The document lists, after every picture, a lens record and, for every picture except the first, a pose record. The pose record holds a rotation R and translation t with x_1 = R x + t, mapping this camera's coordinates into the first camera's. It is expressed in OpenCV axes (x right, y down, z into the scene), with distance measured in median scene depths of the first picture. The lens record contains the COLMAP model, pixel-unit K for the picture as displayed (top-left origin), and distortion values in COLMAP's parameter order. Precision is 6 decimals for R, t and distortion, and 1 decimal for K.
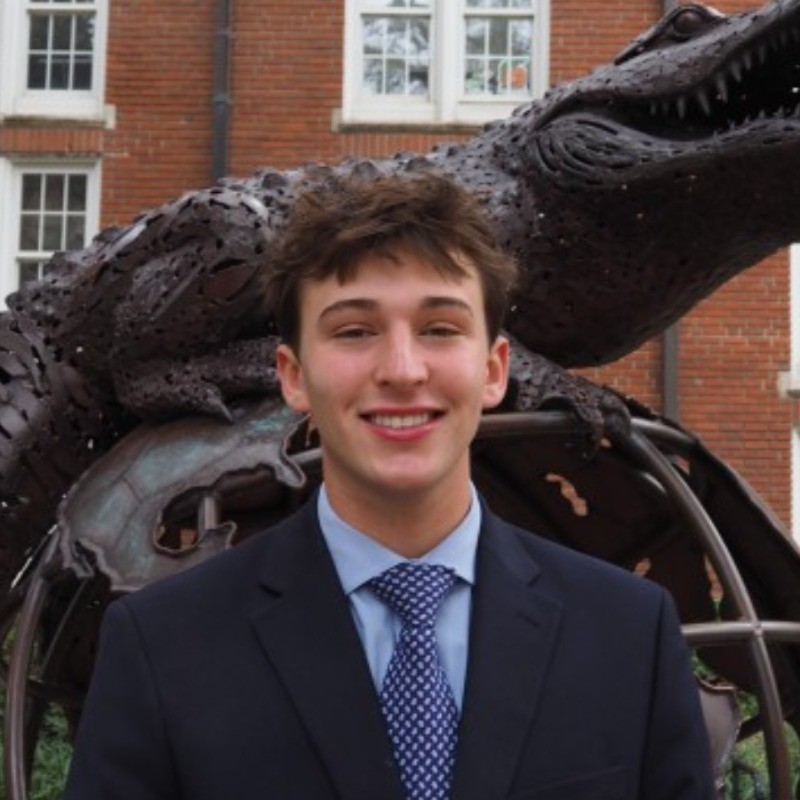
lens RADIAL K [[1973.6, 0, 412.9], [0, 1973.6, 311.3], [0, 0, 1]] dist [-0.042657, -0.096813]
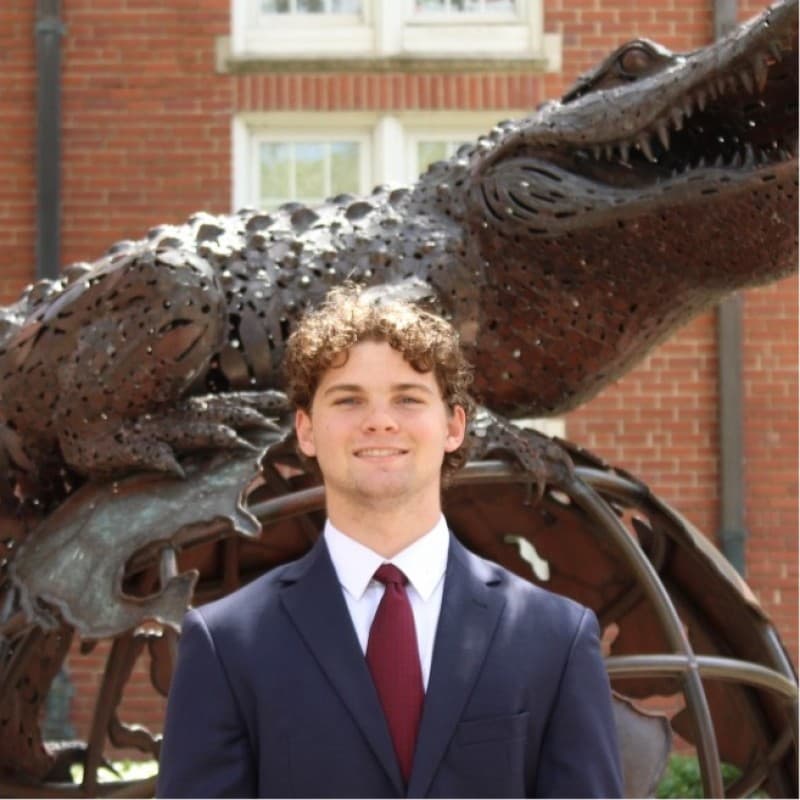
lens RADIAL K [[3431.9, 0, 400.0], [0, 3431.9, 400.0], [0, 0, 1]] dist [0.122213, -5.316097]
pose [[0.999627, -0.020903, 0.017576, -0.009598], [0.020513, 0.999545, 0.022116, -0.020606], [-0.018031, -0.021747, 0.999601, -0.734343]]
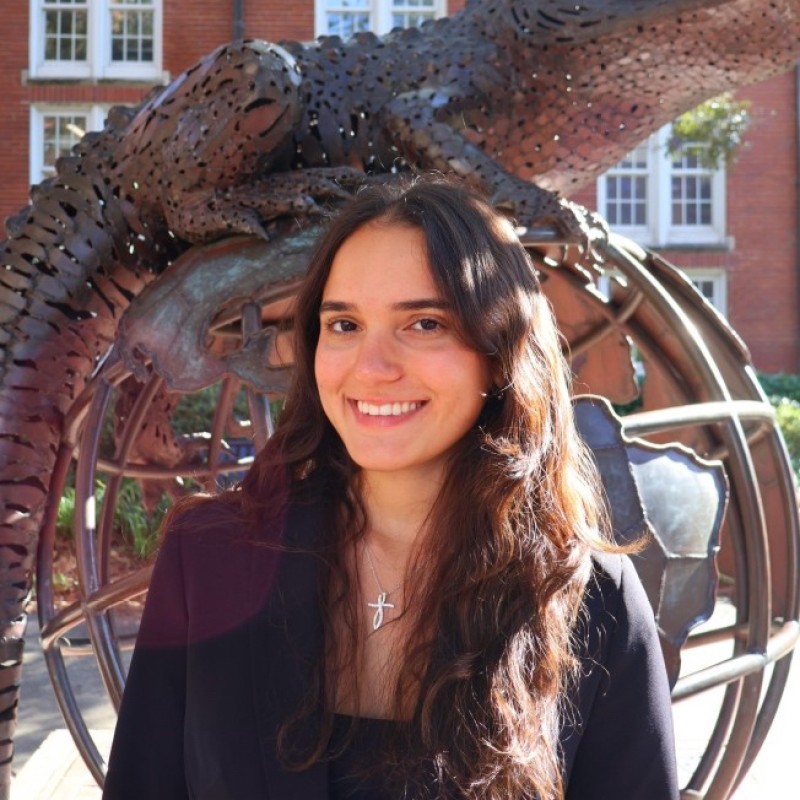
lens RADIAL K [[1155.2, 0, 397.8], [0, 1155.2, 318.4], [0, 0, 1]] dist [0.014214, -0.017716]
pose [[0.999108, -0.019871, 0.037262, -0.039409], [0.016337, 0.995544, 0.092869, 0.037129], [-0.038941, -0.092177, 0.994981, 0.302453]]
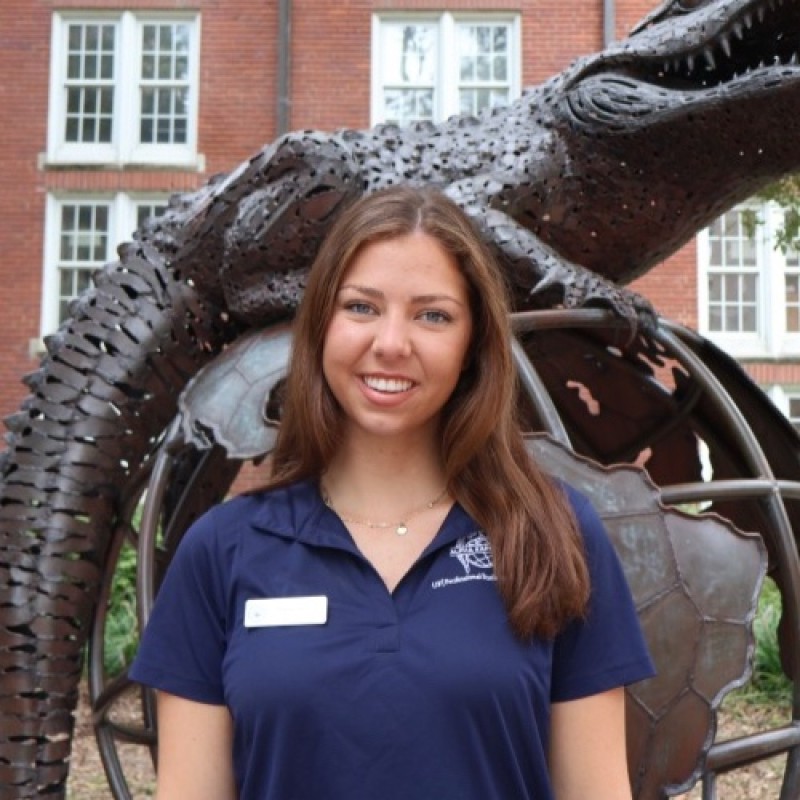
lens RADIAL K [[1387.8, 0, 421.3], [0, 1387.8, 336.5], [0, 0, 1]] dist [0.011237, 0.019781]
pose [[0.999933, -0.009531, 0.006547, -0.036742], [0.009450, 0.999880, 0.012275, 0.052344], [-0.006663, -0.012212, 0.999903, 0.148991]]
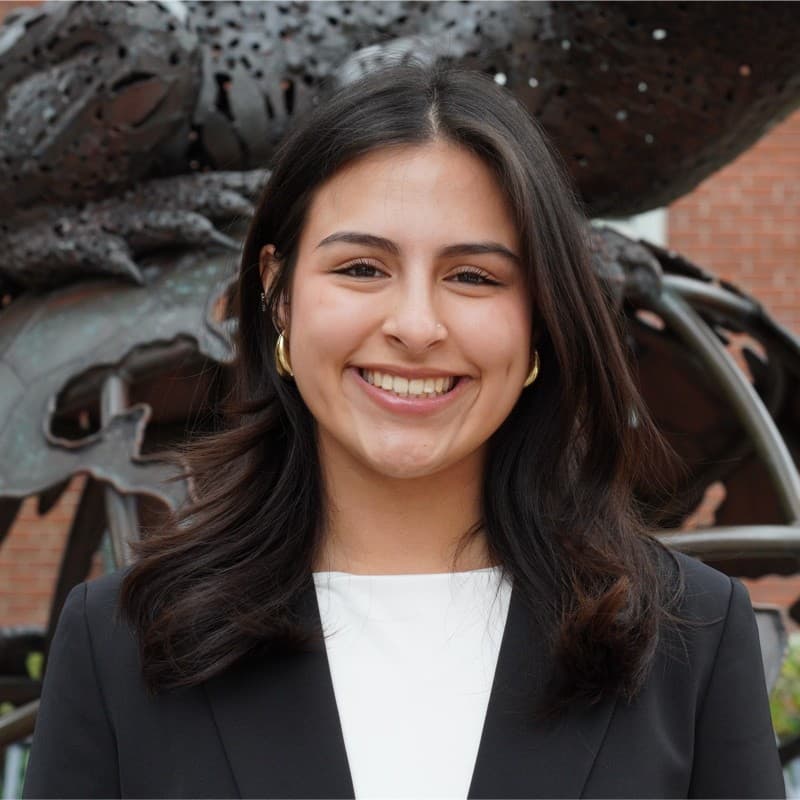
lens RADIAL K [[3659.4, 0, 457.1], [0, 3659.4, 399.0], [0, 0, 1]] dist [-0.084806, 4.677509]
pose [[0.999931, -0.011067, -0.003959, 0.034126], [0.011290, 0.998039, 0.061563, 0.013181], [0.003270, -0.061603, 0.998095, -0.403295]]
